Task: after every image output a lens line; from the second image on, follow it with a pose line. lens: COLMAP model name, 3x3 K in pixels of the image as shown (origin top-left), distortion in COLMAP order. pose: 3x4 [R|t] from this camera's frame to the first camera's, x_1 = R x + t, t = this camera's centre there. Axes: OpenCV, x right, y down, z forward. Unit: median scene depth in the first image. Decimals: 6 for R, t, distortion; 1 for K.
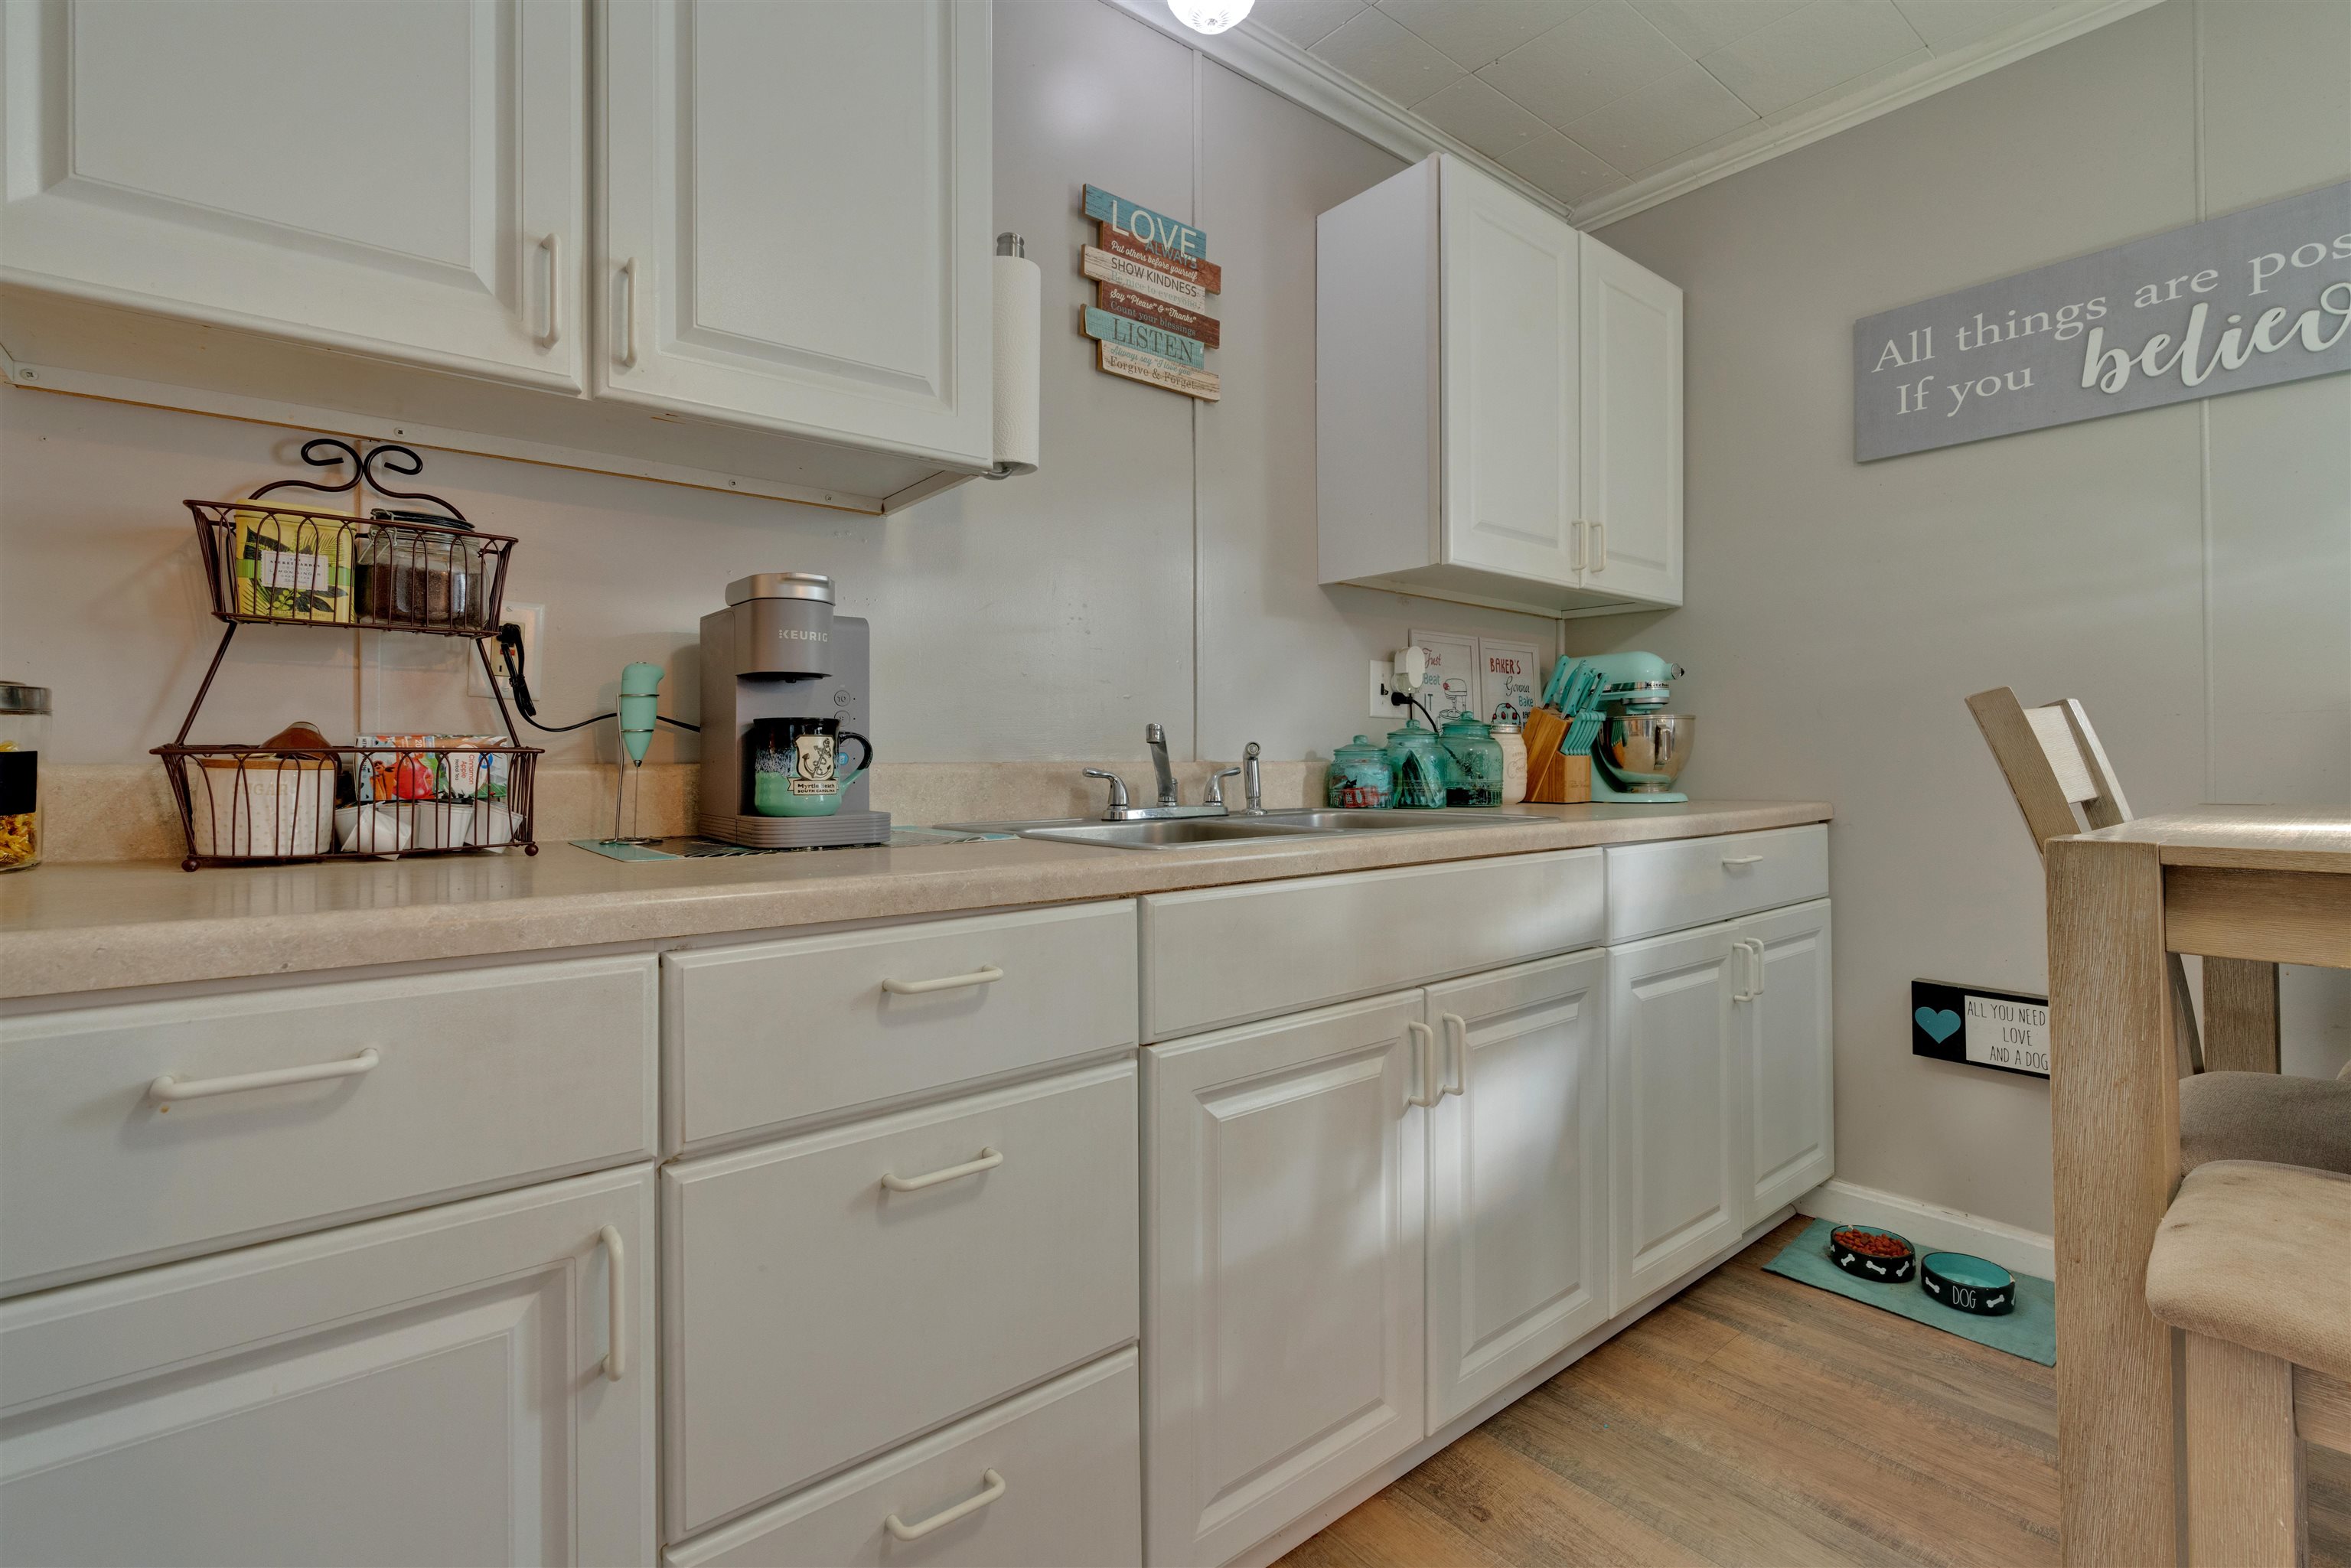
lens RADIAL K [[1066.8, 0, 1198.6], [0, 1066.8, 752.4], [0, 0, 1]] dist [-0.008026, 0.004545]
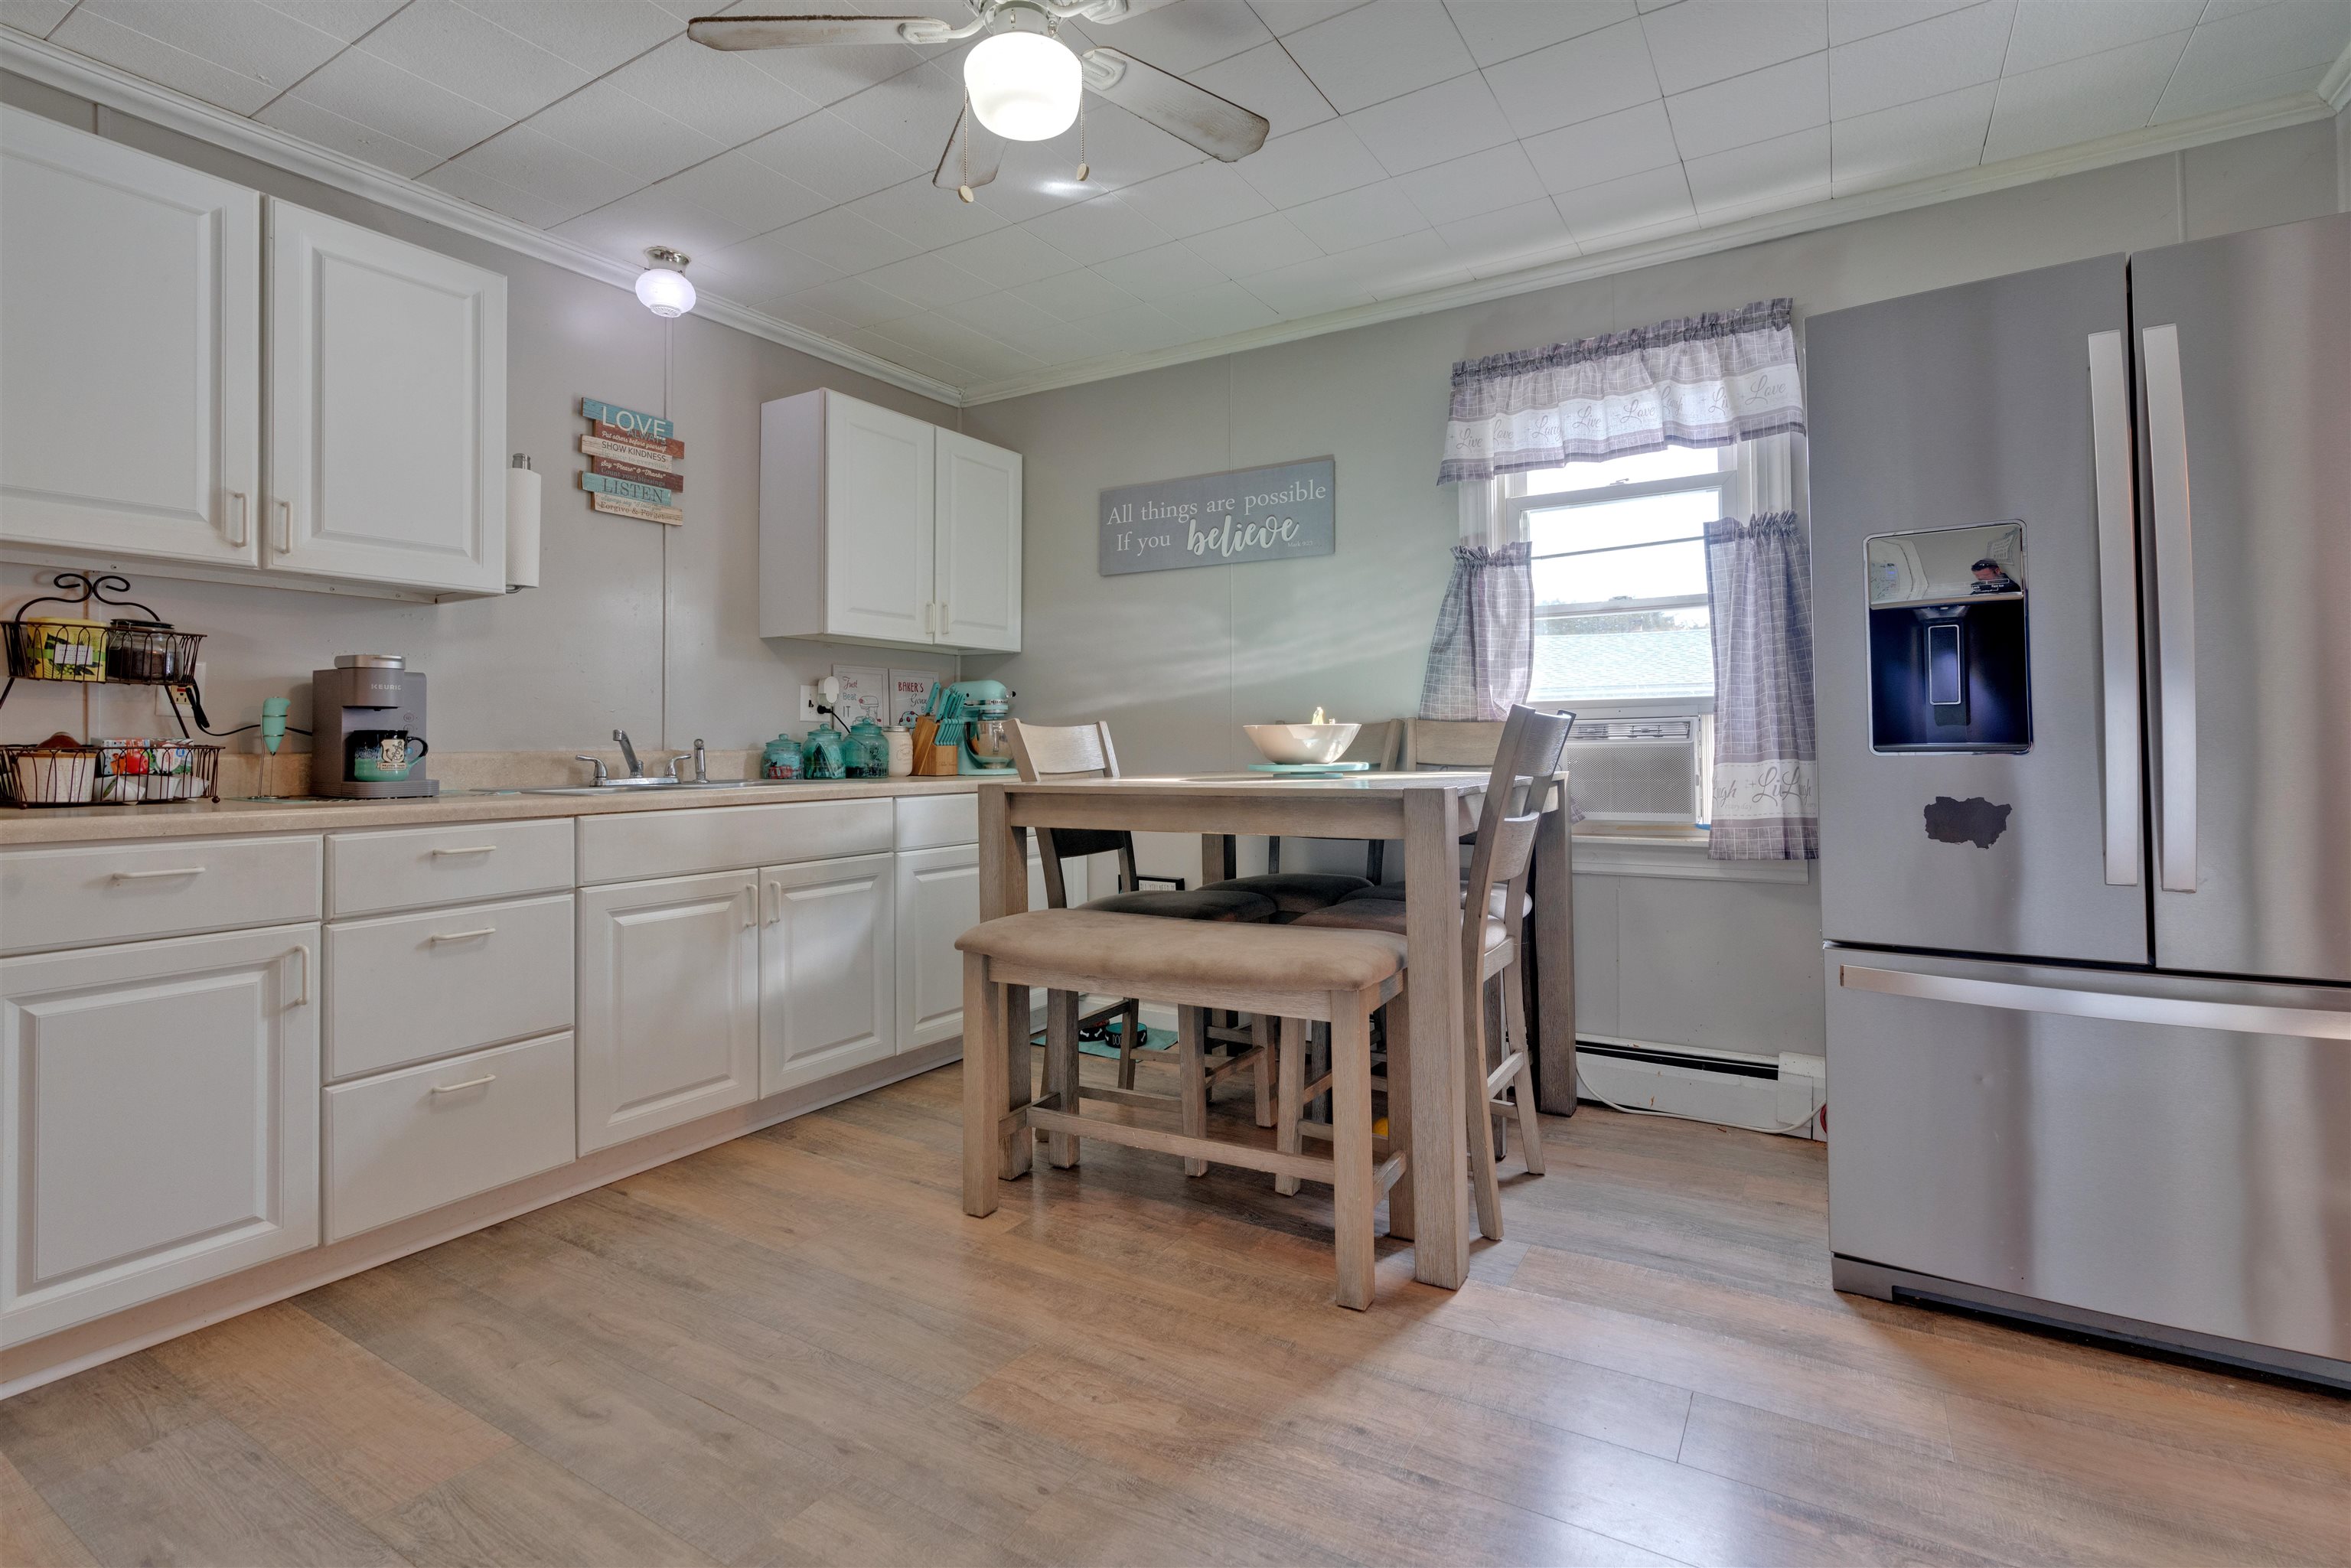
lens RADIAL K [[1066.8, 0, 1191.6], [0, 1066.8, 730.1], [0, 0, 1]] dist [-0.008026, 0.004545]
pose [[0.946715, 0.005124, 0.322030, 0.312844], [-0.003753, 0.999981, -0.004880, -0.022970], [-0.322049, 0.003411, 0.946717, -1.038122]]
